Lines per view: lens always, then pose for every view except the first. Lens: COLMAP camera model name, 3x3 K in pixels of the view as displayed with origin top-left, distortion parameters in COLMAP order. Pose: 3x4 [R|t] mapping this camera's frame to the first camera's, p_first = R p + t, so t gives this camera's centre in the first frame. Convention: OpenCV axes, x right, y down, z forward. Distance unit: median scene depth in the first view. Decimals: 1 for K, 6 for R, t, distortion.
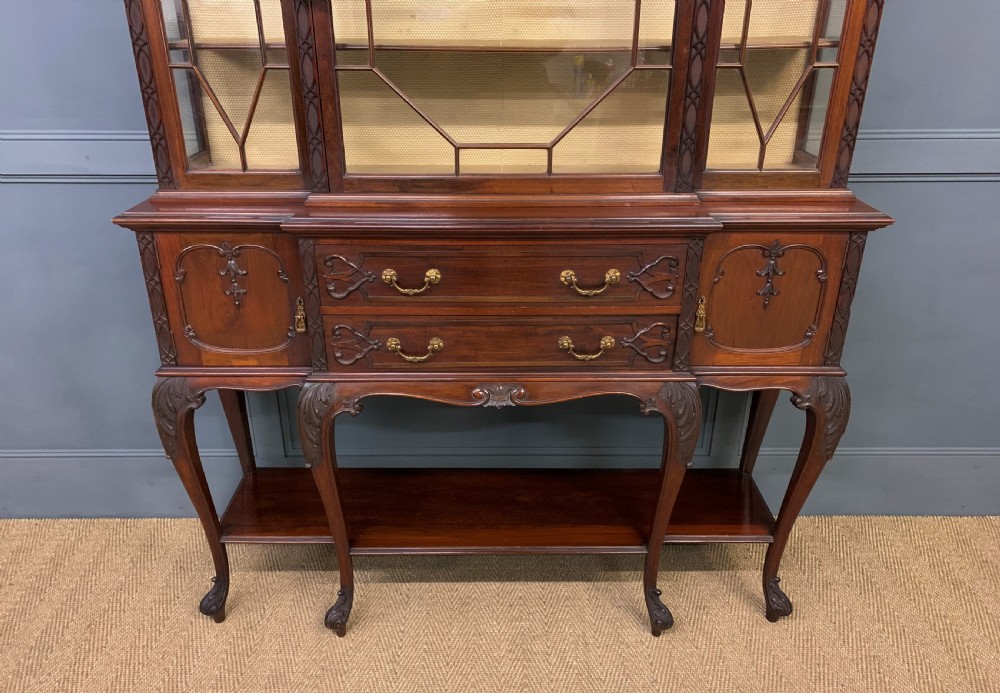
lens RADIAL K [[776.4, 0, 497.7], [0, 776.4, 368.6], [0, 0, 1]] dist [0.040508, -0.045848]
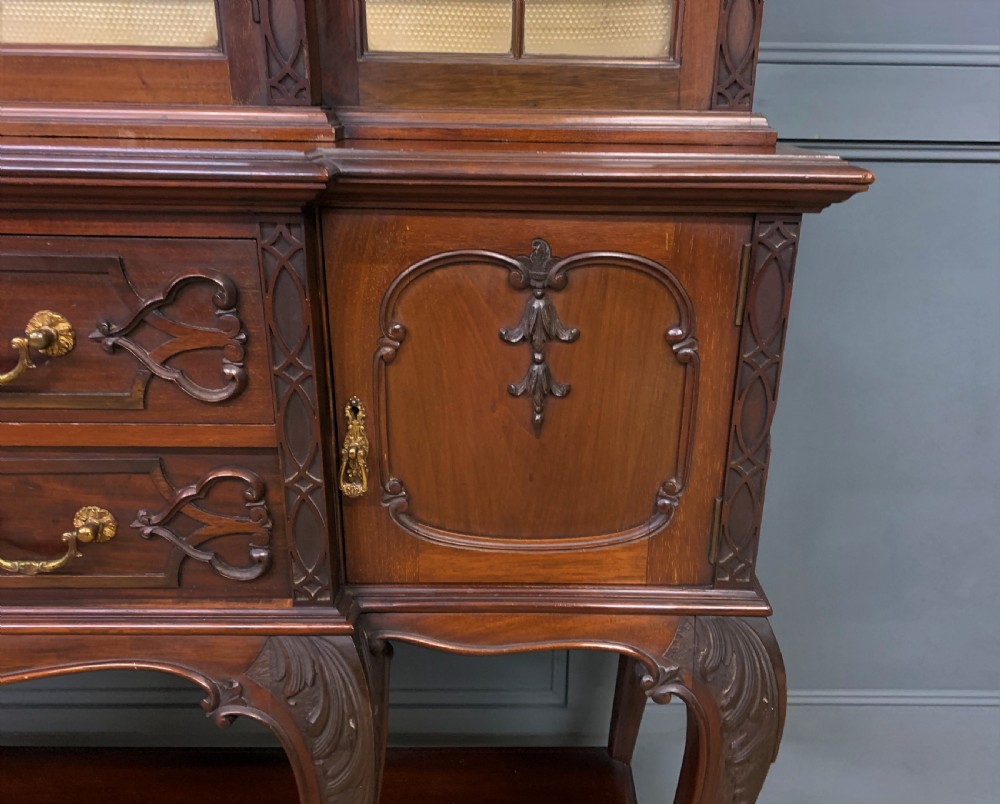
lens RADIAL K [[812.5, 0, 532.9], [0, 812.5, 396.7], [0, 0, 1]] dist [0.024942, 0.004932]
pose [[0.999804, 0.012164, 0.015649, 0.333063], [-0.010718, 0.995938, -0.089400, -0.059807], [-0.016673, 0.089215, 0.995873, 0.619902]]
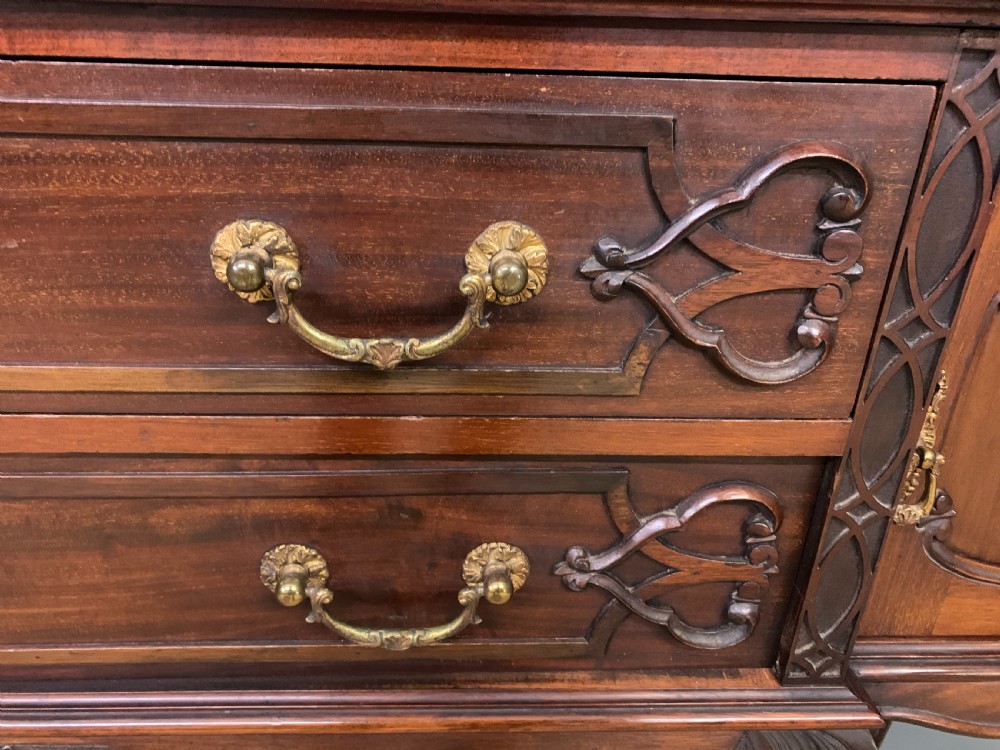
lens RADIAL K [[777.8, 0, 505.4], [0, 777.8, 372.5], [0, 0, 1]] dist [0.015971, -0.004013]
pose [[0.998448, 0.012075, 0.054359, 0.131663], [-0.012767, 0.999842, 0.012401, -0.091055], [-0.054200, -0.013076, 0.998444, 0.780598]]
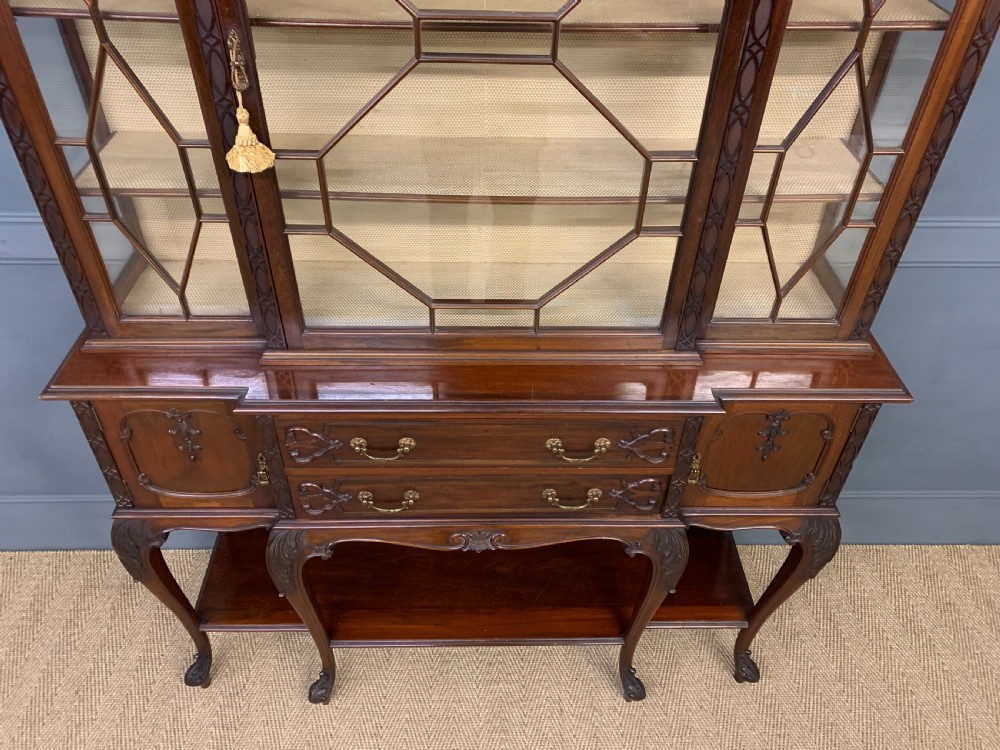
lens RADIAL K [[777.8, 0, 502.2], [0, 777.8, 375.9], [0, 0, 1]] dist [0.015971, -0.004013]
pose [[0.999583, 0.004571, 0.028523, 0.002325], [-0.011949, 0.964396, 0.264193, -0.417235], [-0.026300, -0.264423, 0.964048, 0.132271]]
